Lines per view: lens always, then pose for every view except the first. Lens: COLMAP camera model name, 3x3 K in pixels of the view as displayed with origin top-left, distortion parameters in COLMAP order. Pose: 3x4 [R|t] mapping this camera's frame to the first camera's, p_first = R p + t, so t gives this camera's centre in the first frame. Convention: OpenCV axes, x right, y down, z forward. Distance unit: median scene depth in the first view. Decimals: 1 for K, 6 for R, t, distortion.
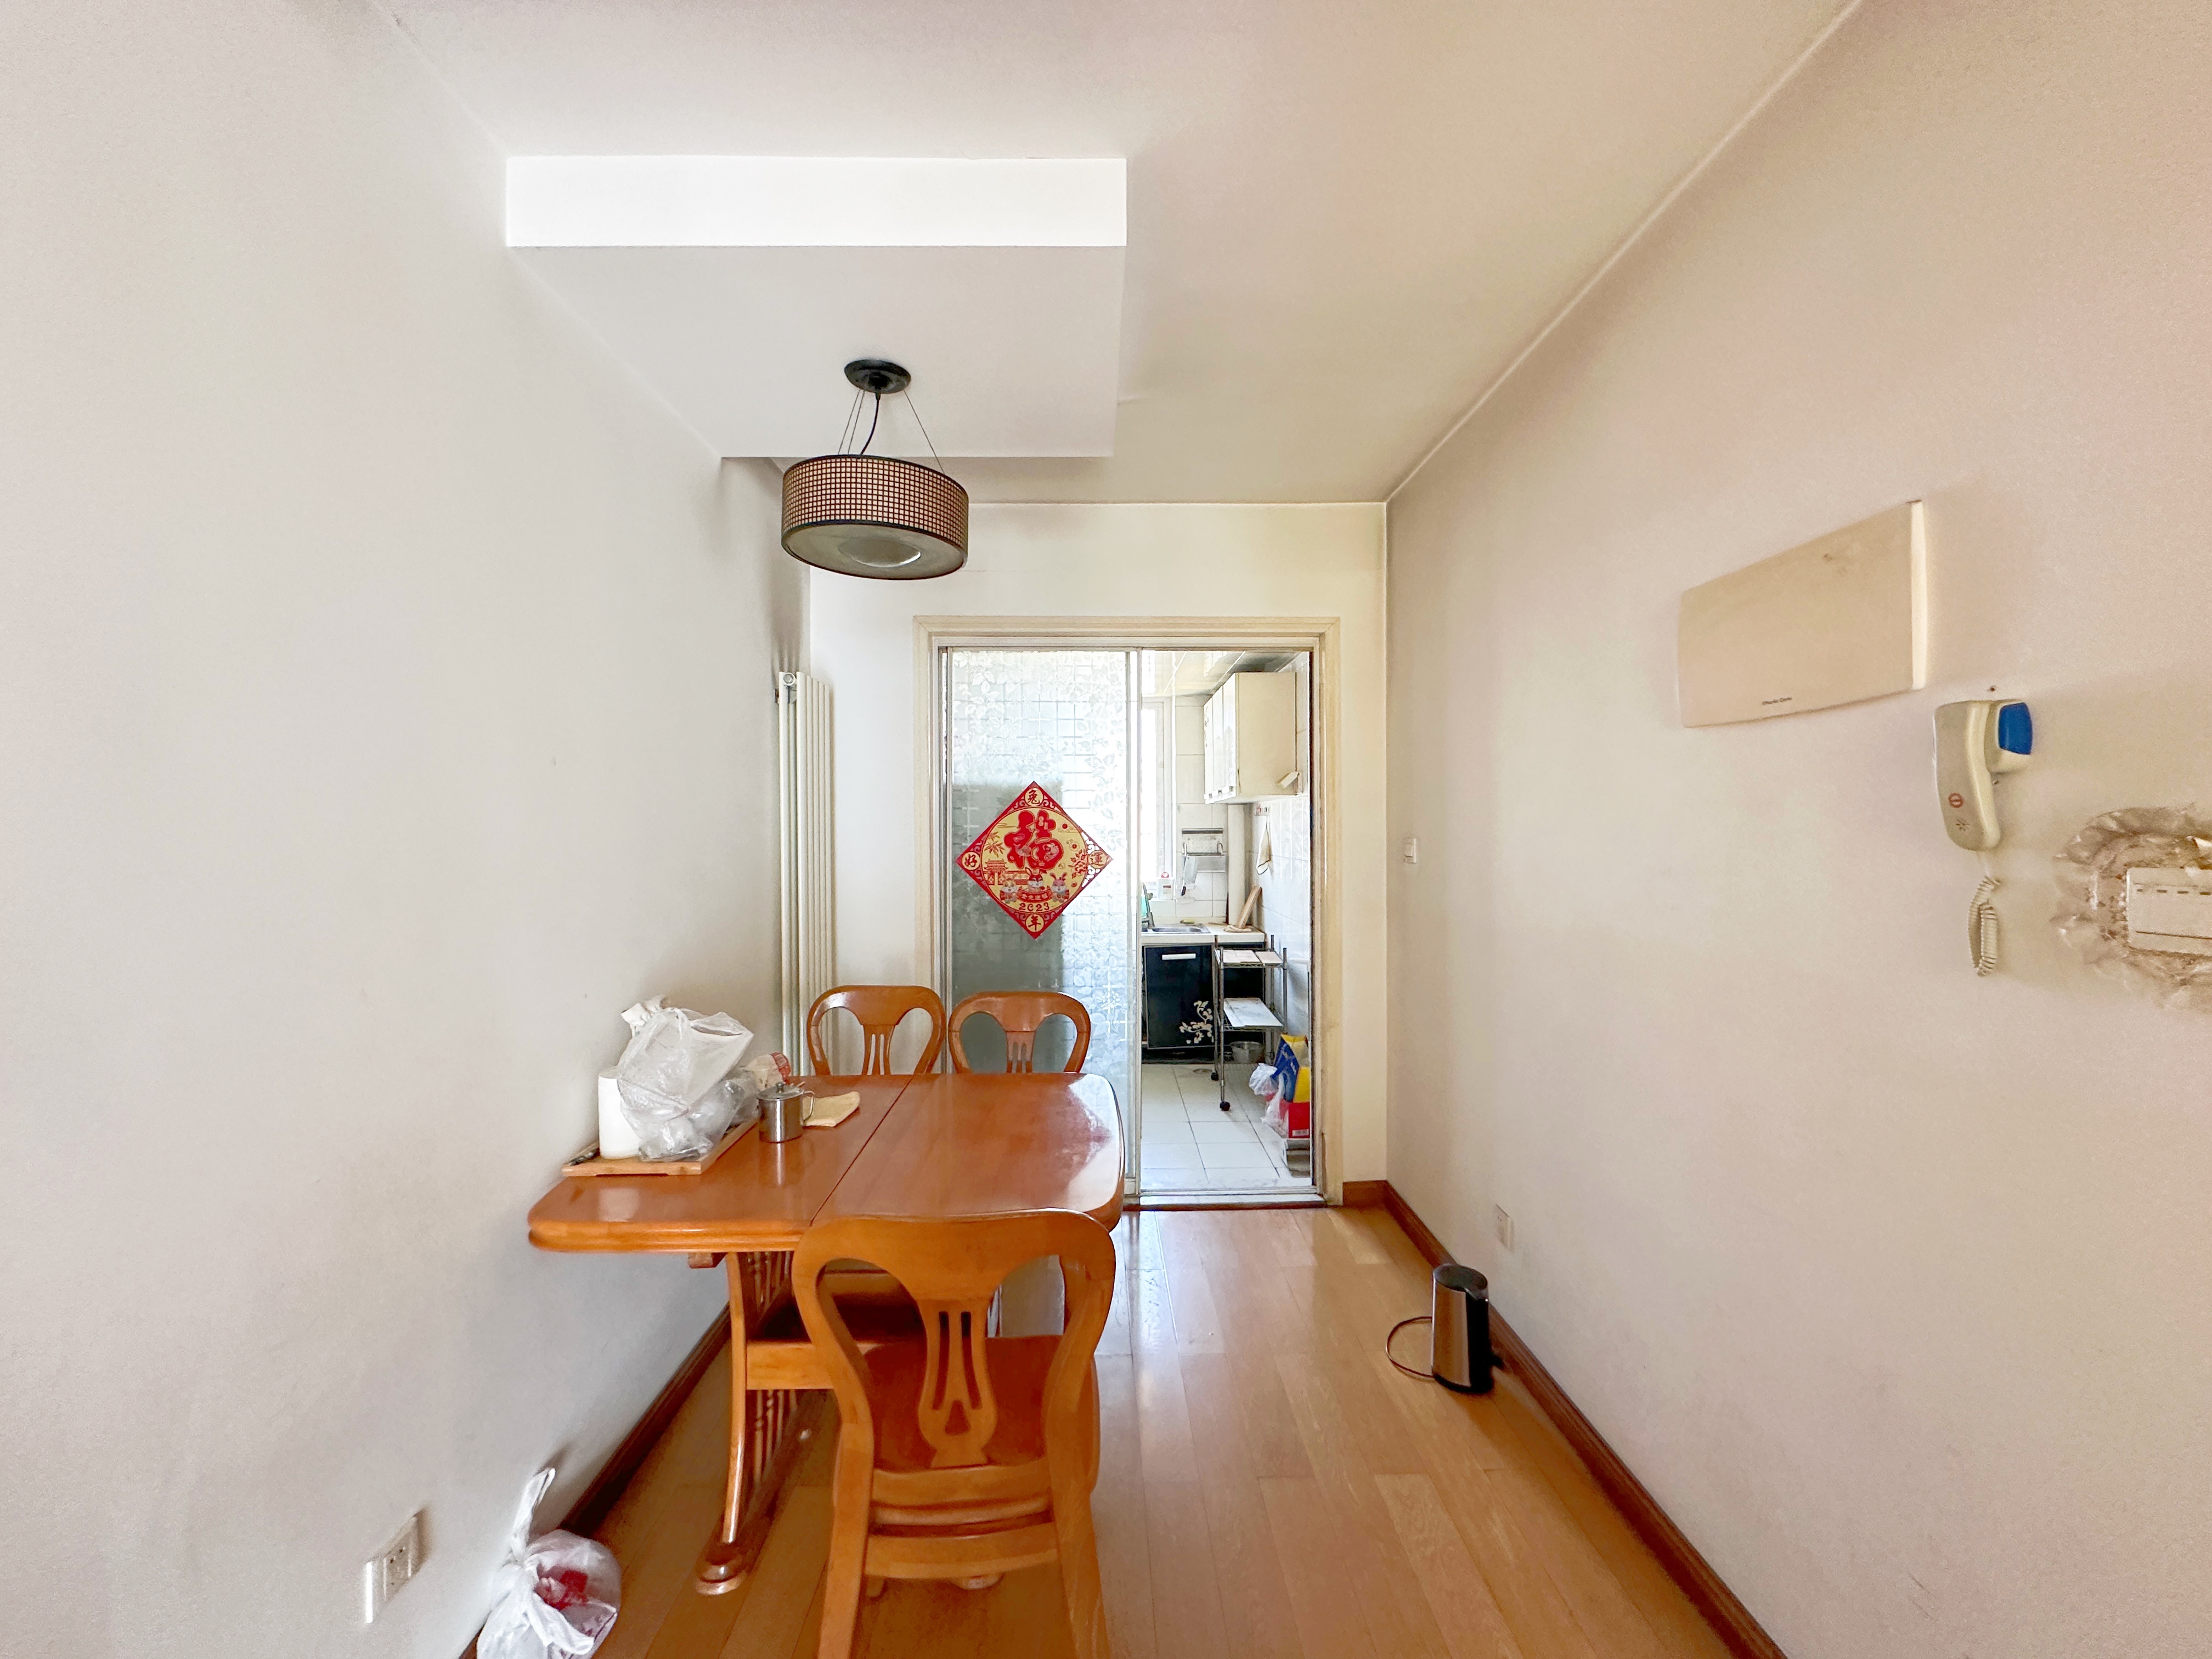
lens RADIAL K [[878.7, 0, 1101.4], [0, 878.7, 828.8], [0, 0, 1]] dist [-0.004546, 0.000984]
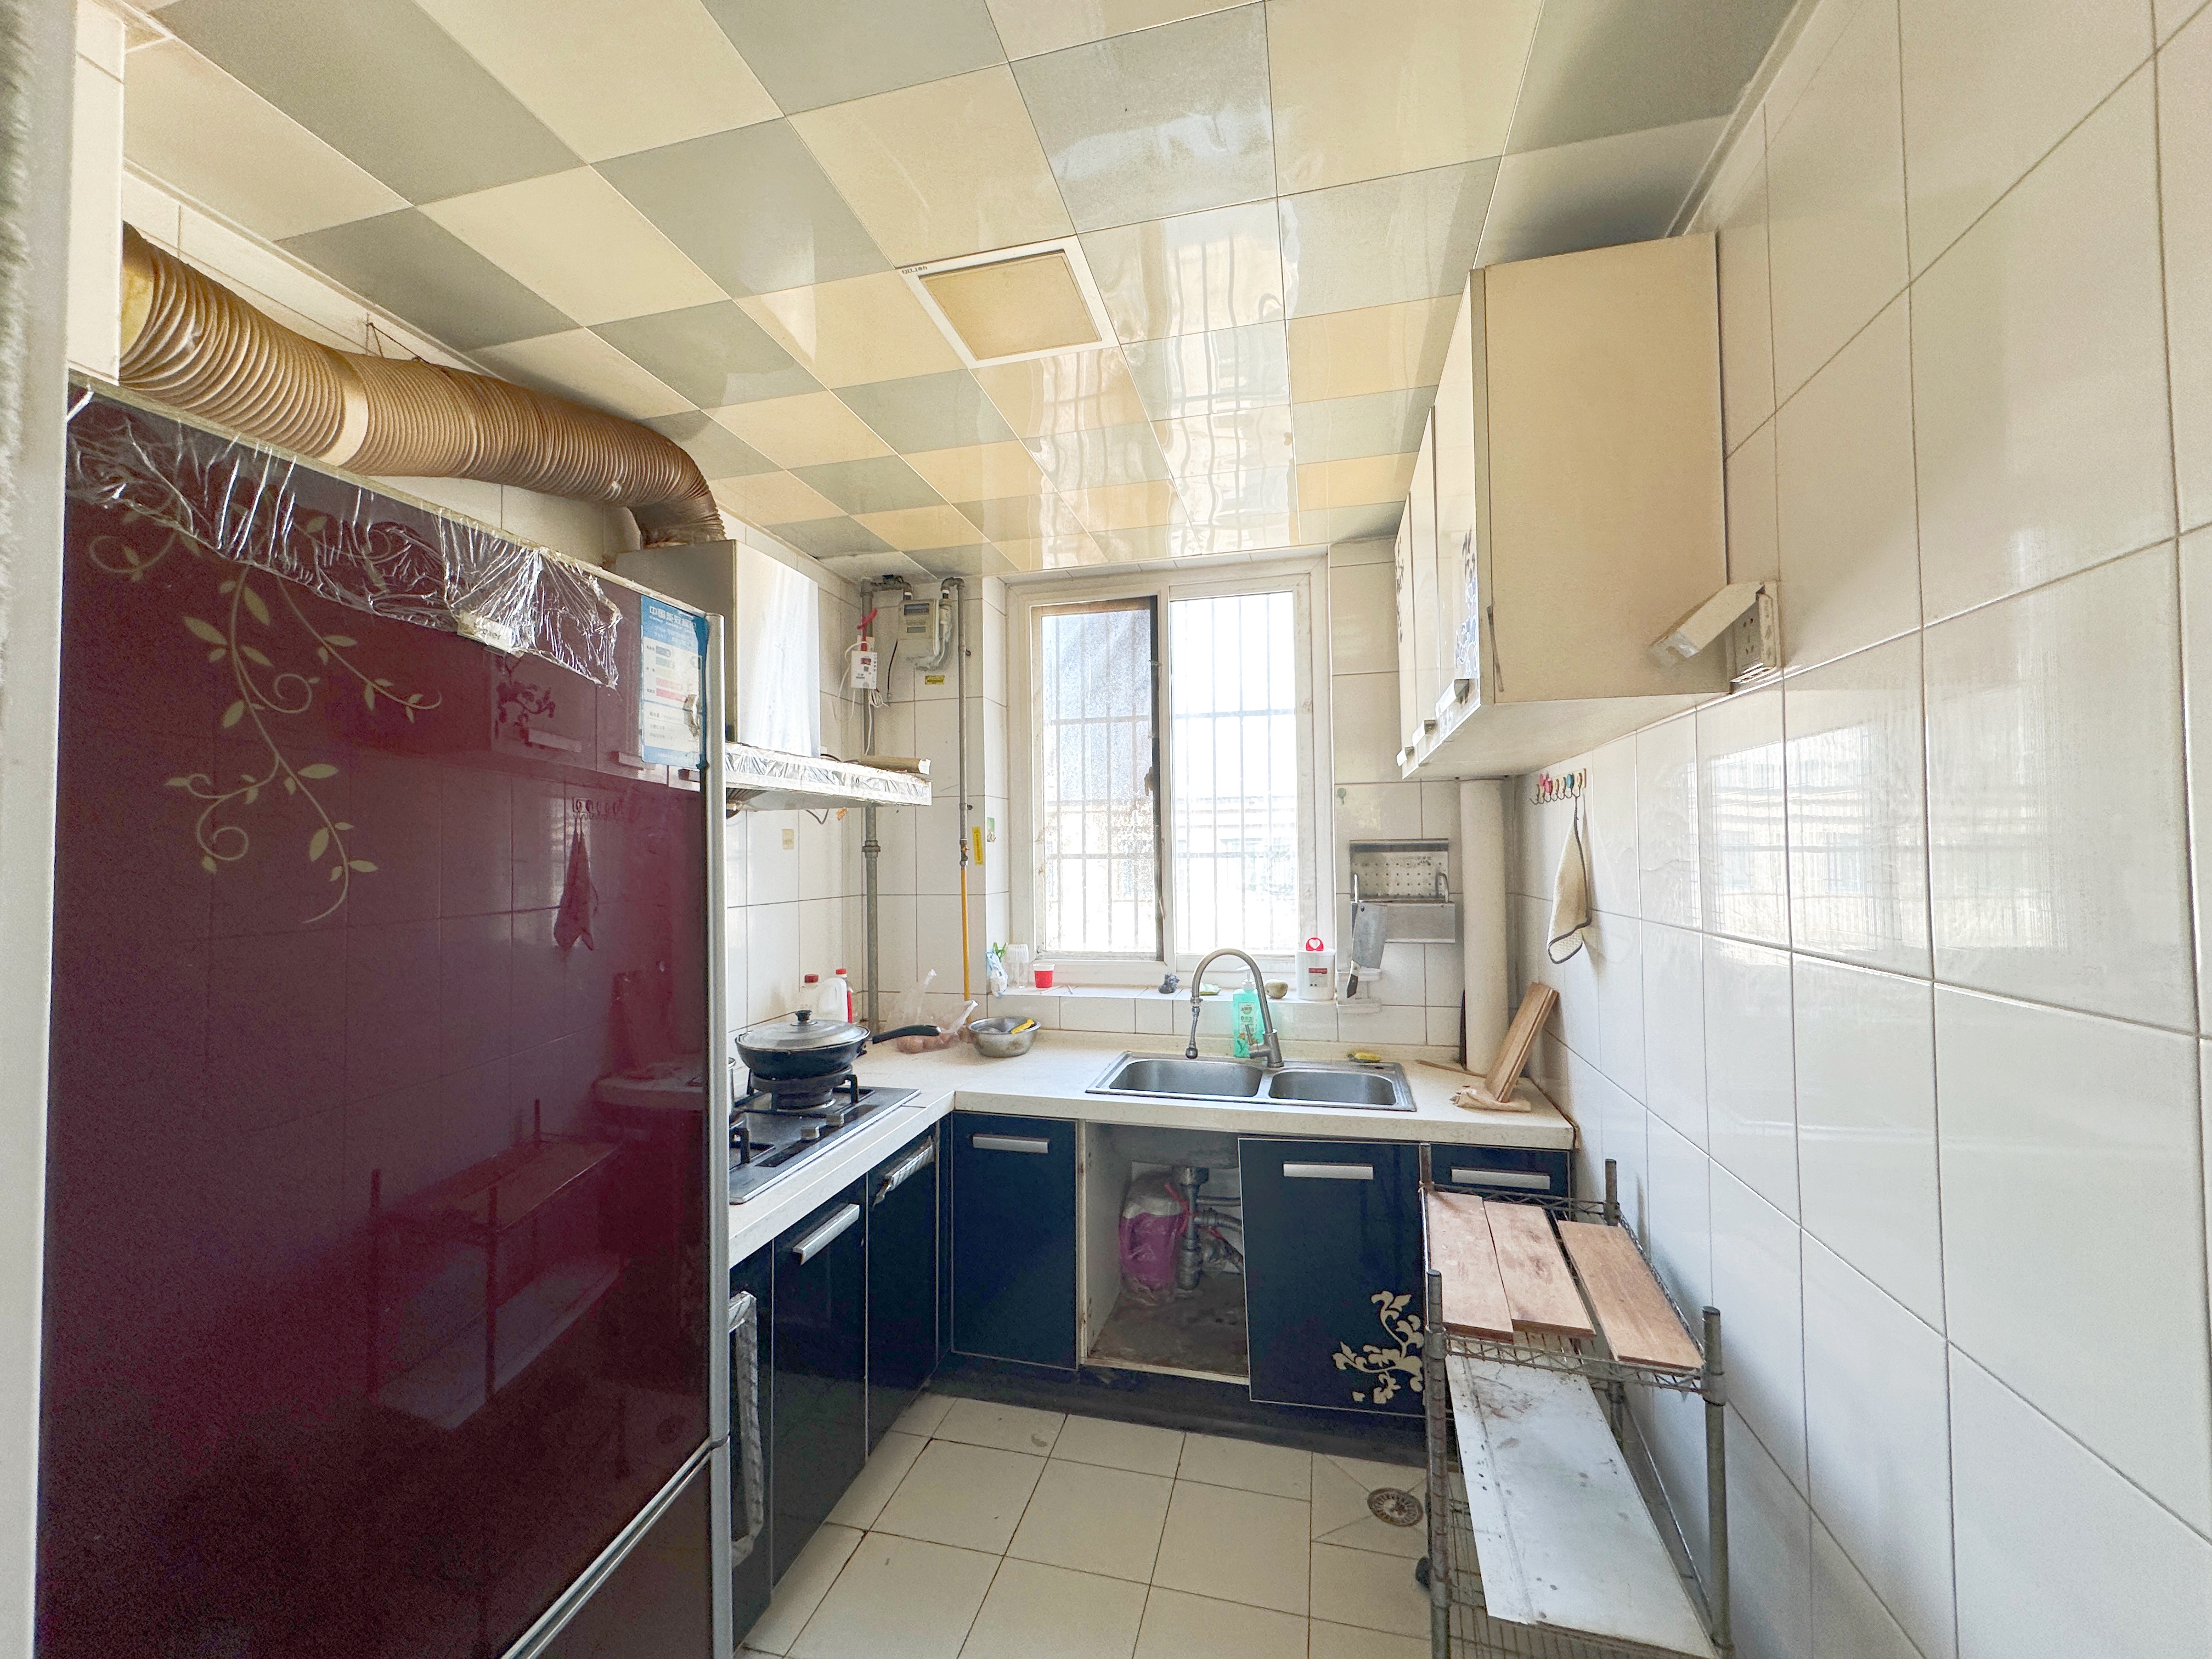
lens RADIAL K [[878.7, 0, 1118.8], [0, 878.7, 828.4], [0, 0, 1]] dist [-0.004546, 0.000984]
pose [[0.971980, -0.013045, -0.234703, 0.088212], [0.006308, 0.999547, -0.029433, 0.006825], [0.234981, 0.027128, 0.971621, 0.583236]]
